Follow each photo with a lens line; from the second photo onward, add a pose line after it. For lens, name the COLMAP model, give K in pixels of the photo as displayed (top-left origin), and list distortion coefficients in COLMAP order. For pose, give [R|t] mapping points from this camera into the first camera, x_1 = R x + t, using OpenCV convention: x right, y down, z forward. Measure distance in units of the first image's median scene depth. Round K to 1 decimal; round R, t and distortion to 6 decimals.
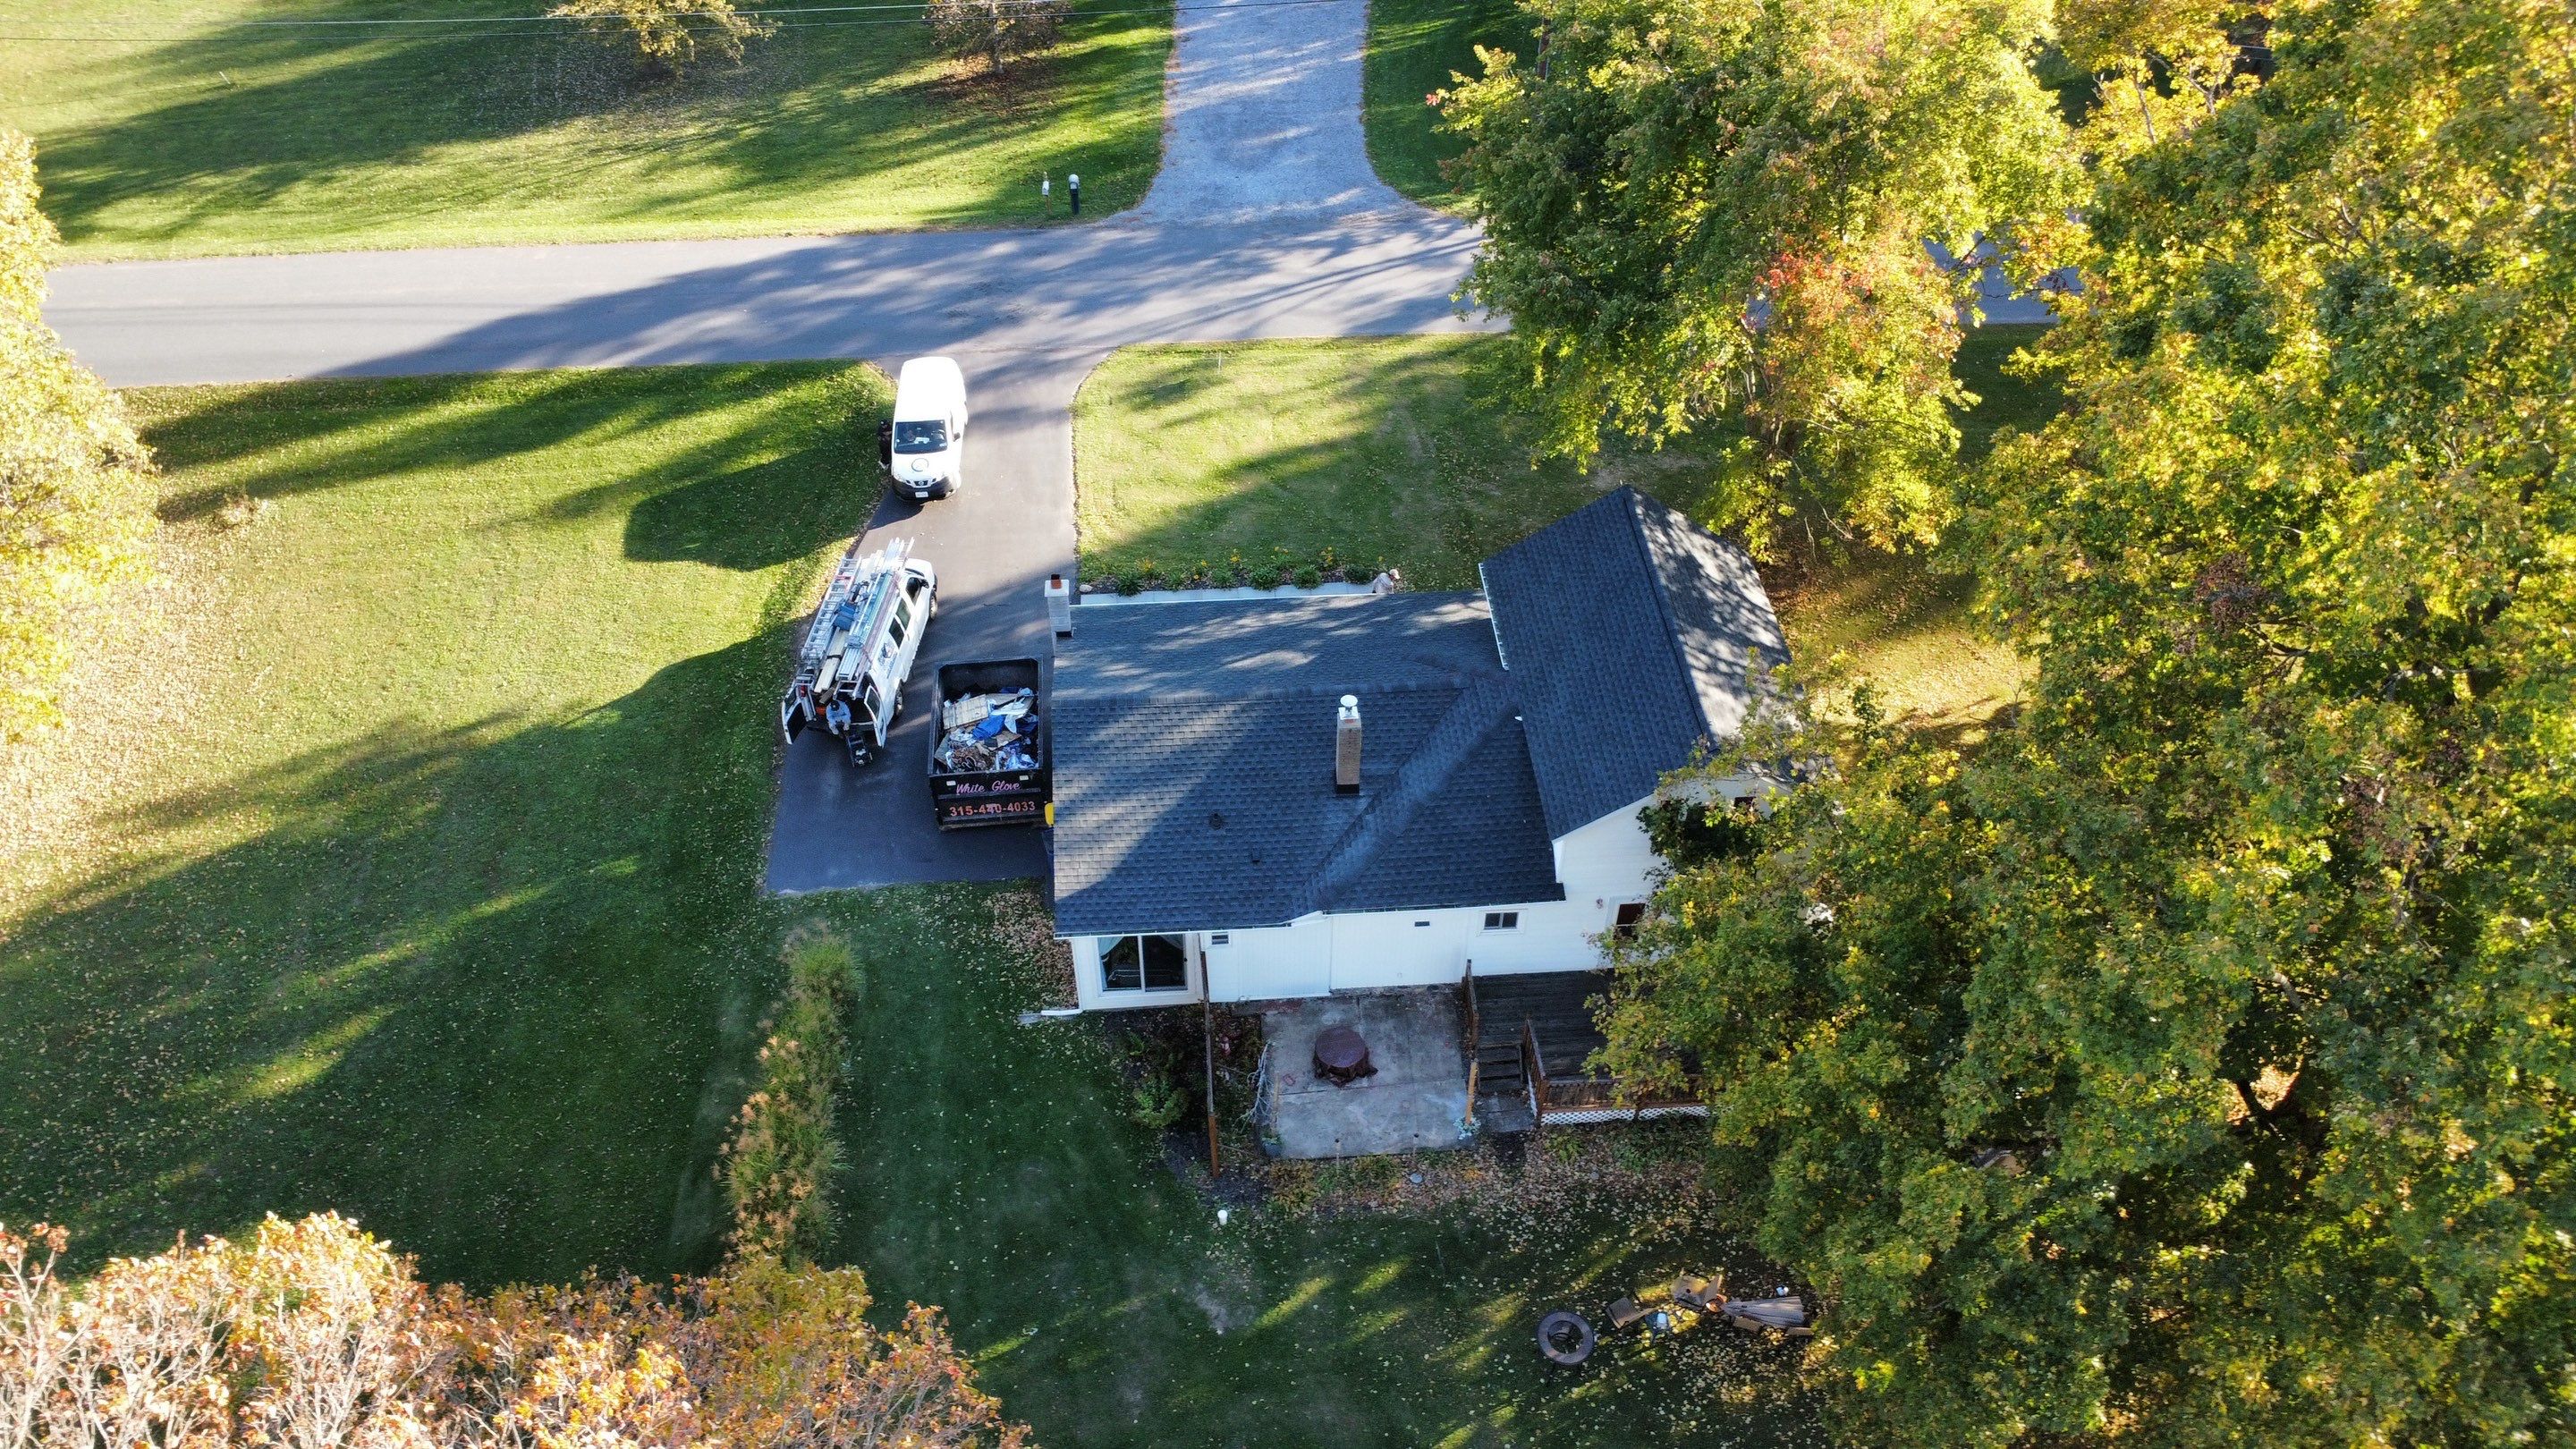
lens RADIAL K [[1901.3, 0, 1289.5], [0, 1901.3, 728.5], [0, 0, 1]] dist [-0.034305, -0.004574]
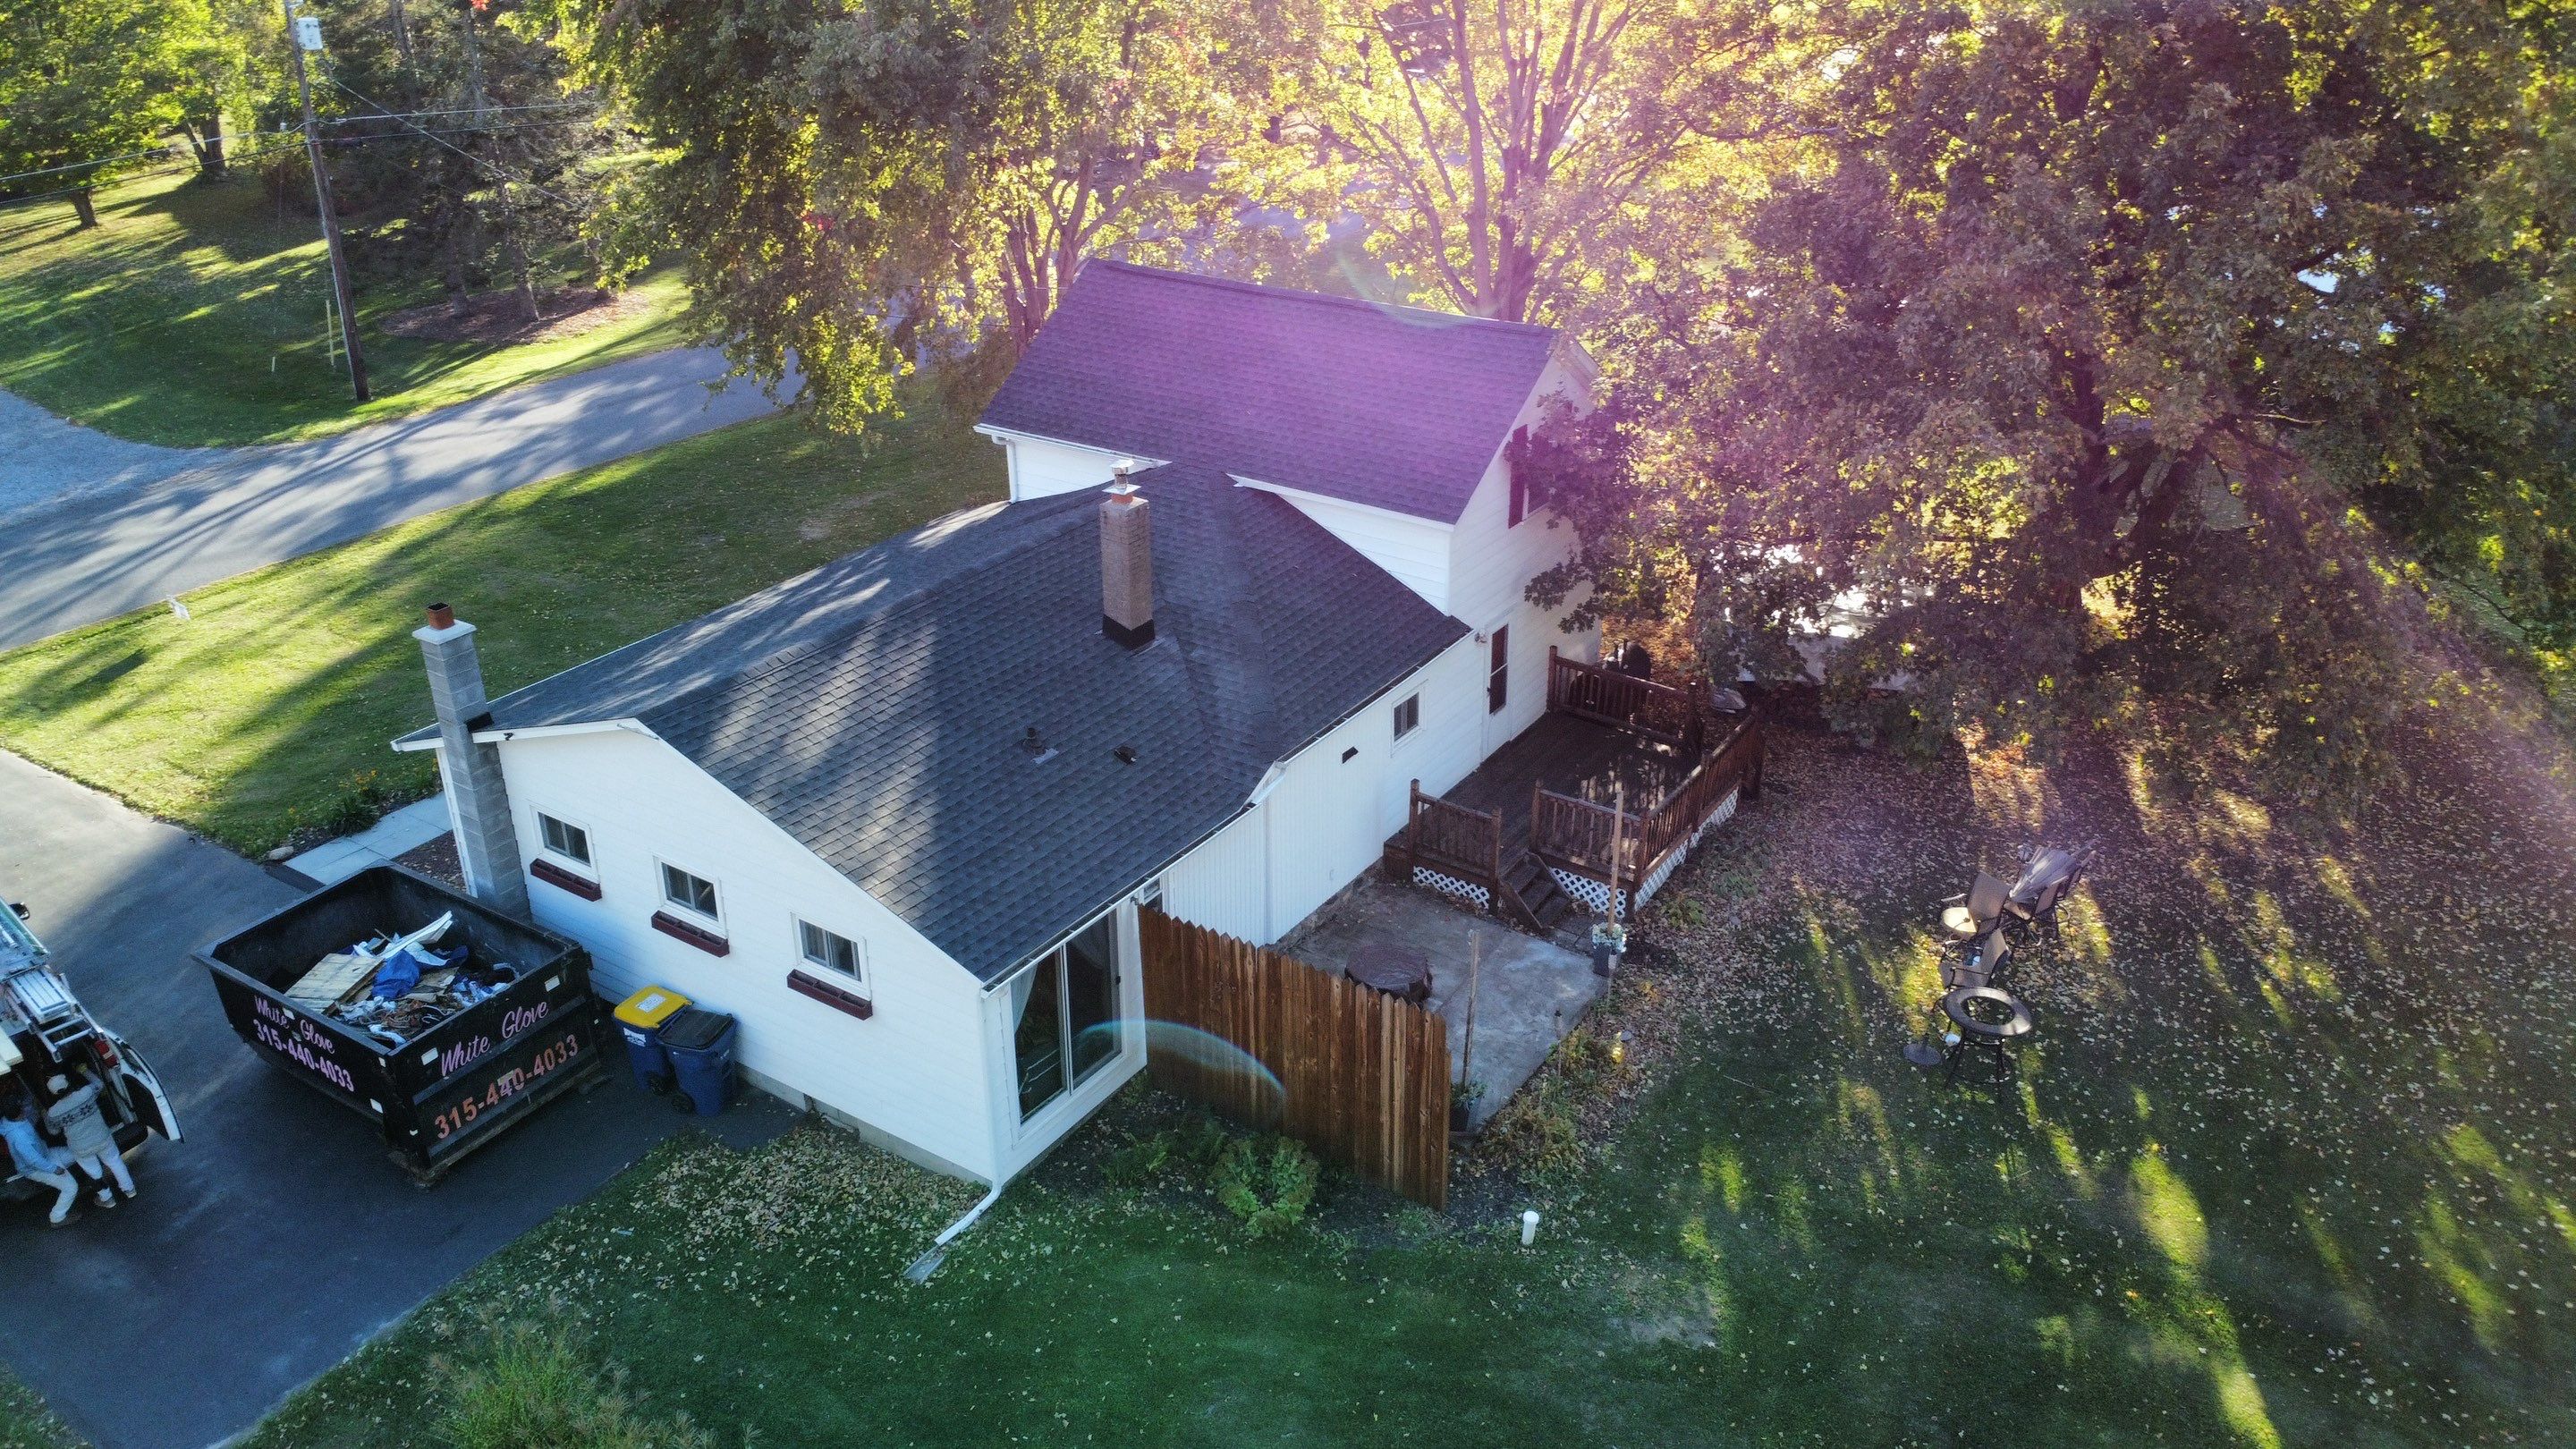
lens RADIAL K [[1901.3, 0, 1296.3], [0, 1901.3, 733.1], [0, 0, 1]] dist [-0.034305, -0.004574]
pose [[0.601812, -0.353364, 0.716209, -0.391579], [0.556049, 0.829112, -0.058166, 0.121224], [-0.573264, 0.433252, 0.695457, 0.541470]]
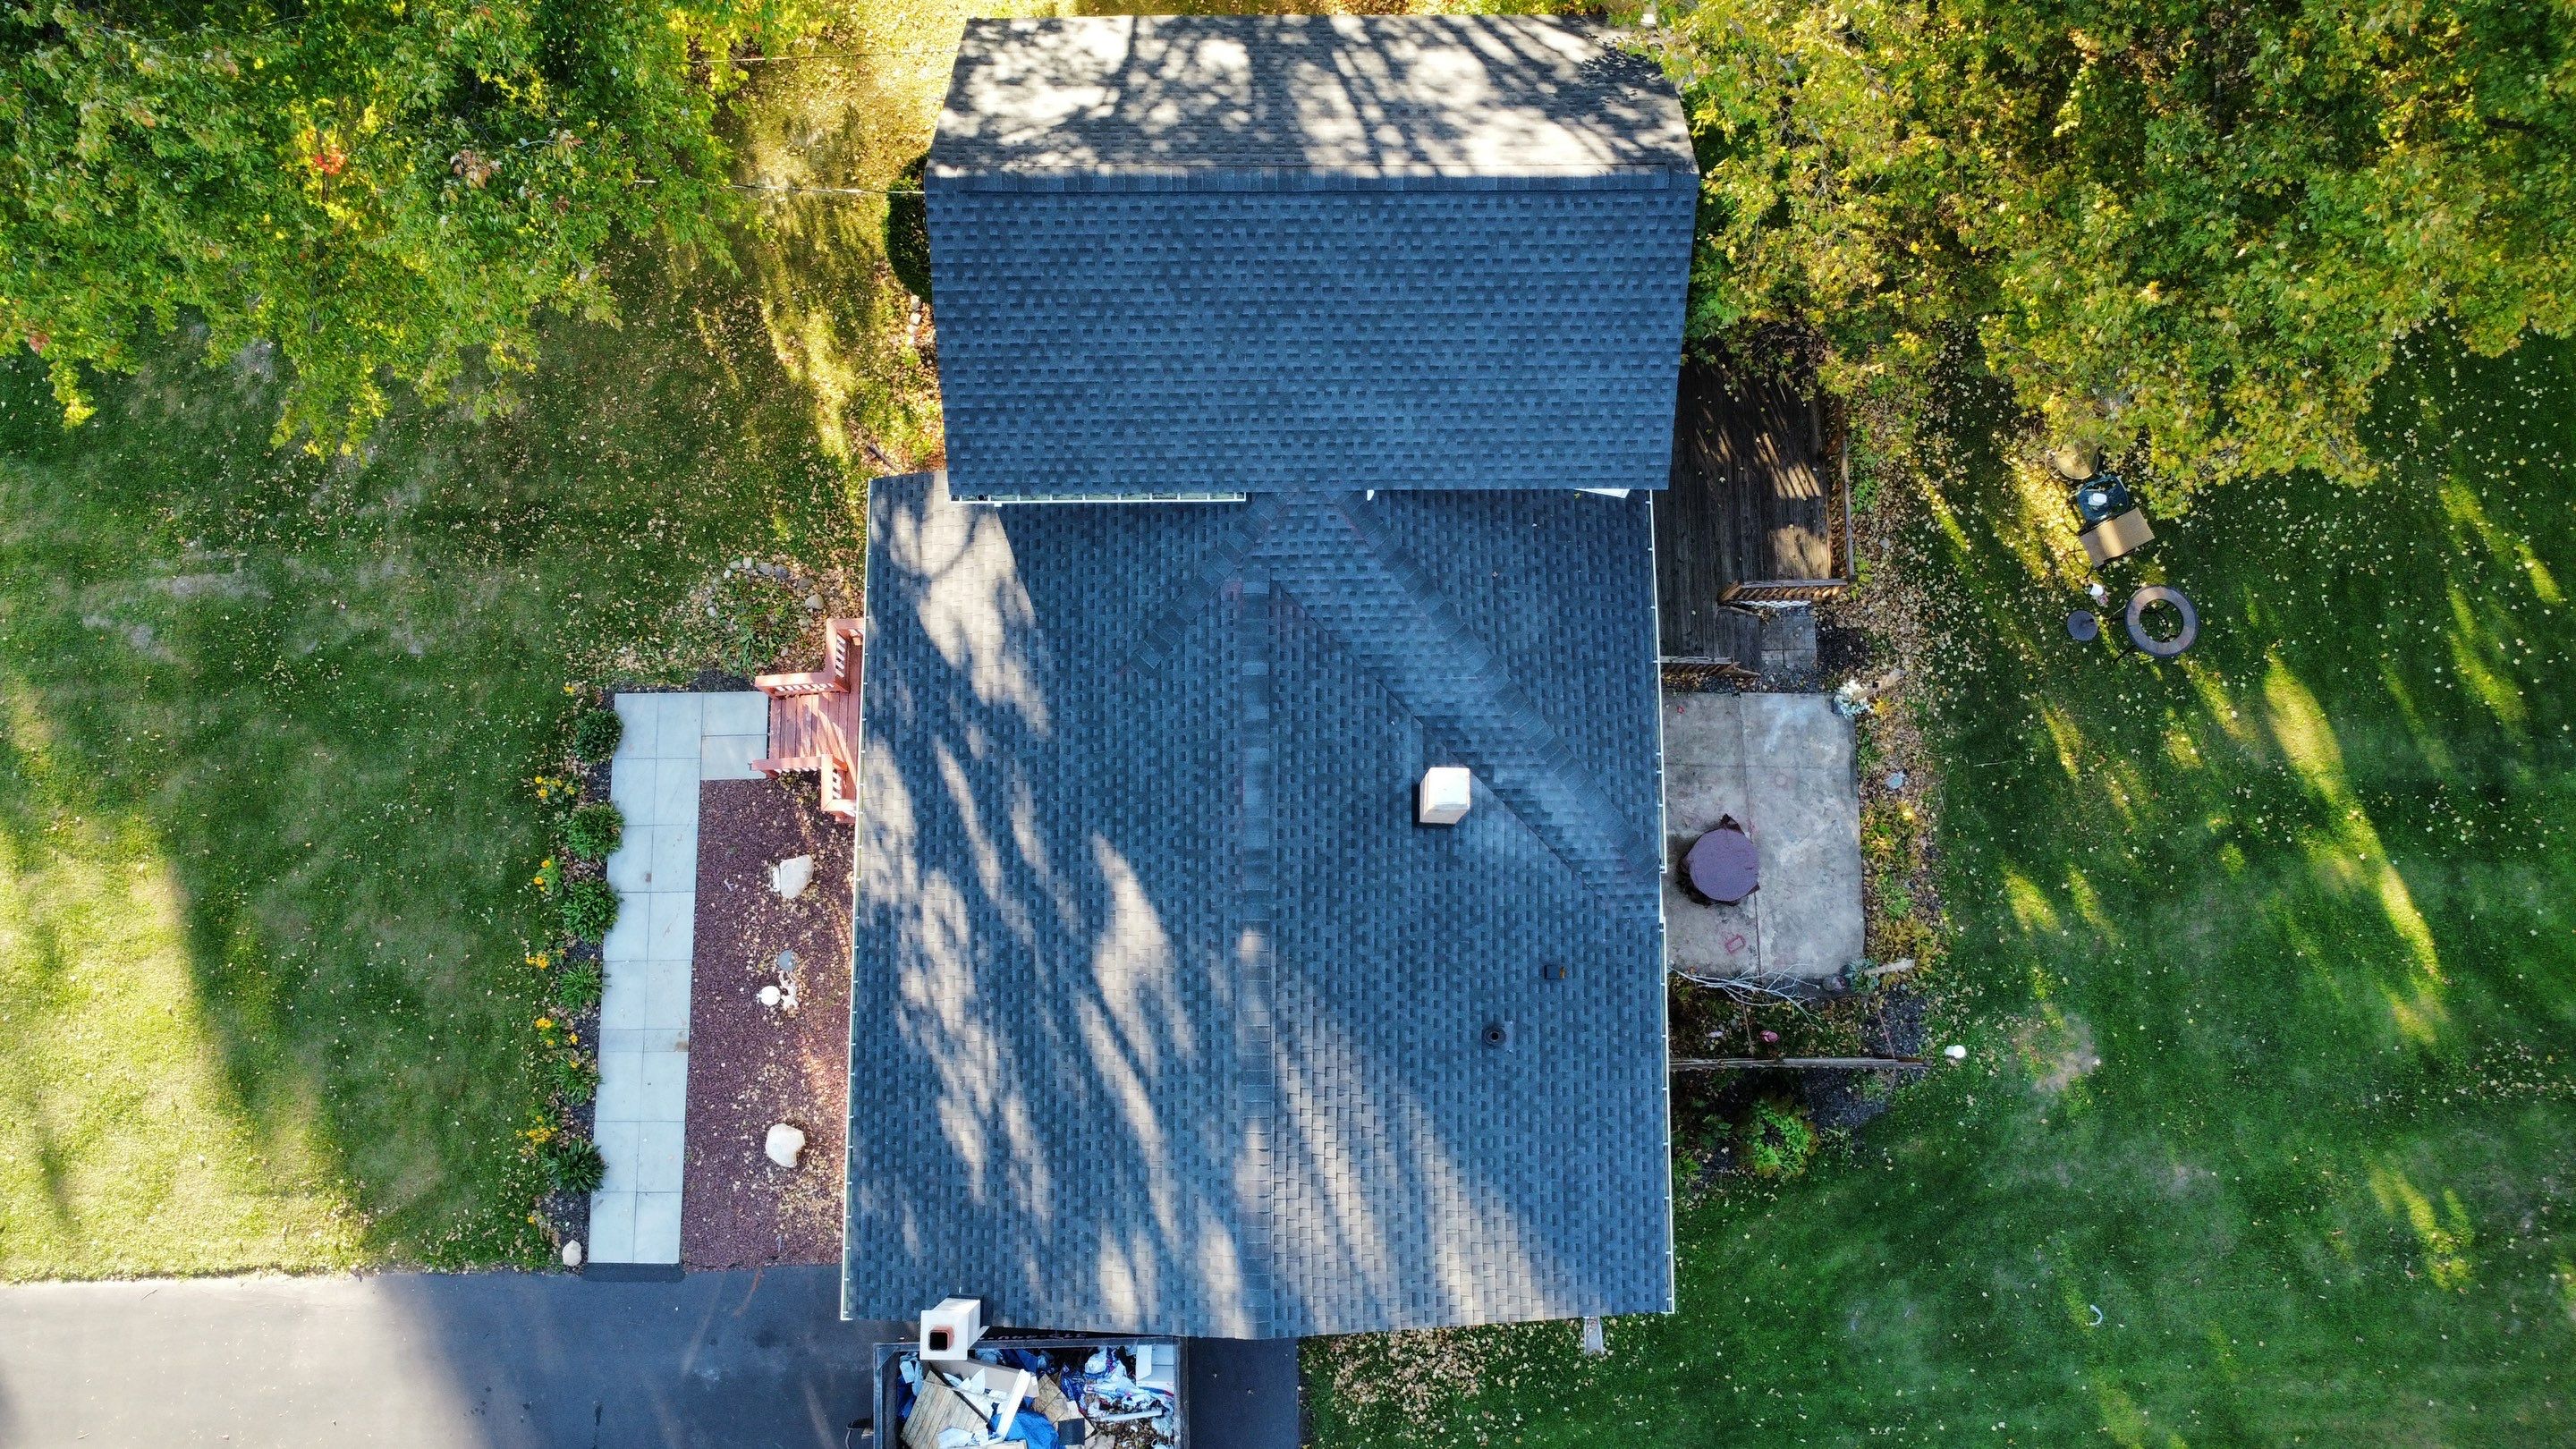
lens RADIAL K [[1901.3, 0, 1285.2], [0, 1901.3, 726.5], [0, 0, 1]] dist [-0.034305, -0.004574]
pose [[0.049077, -0.991570, 0.119917, -0.009081], [0.692129, 0.120324, 0.711673, -0.423900], [-0.720103, 0.048072, 0.692200, 0.617864]]
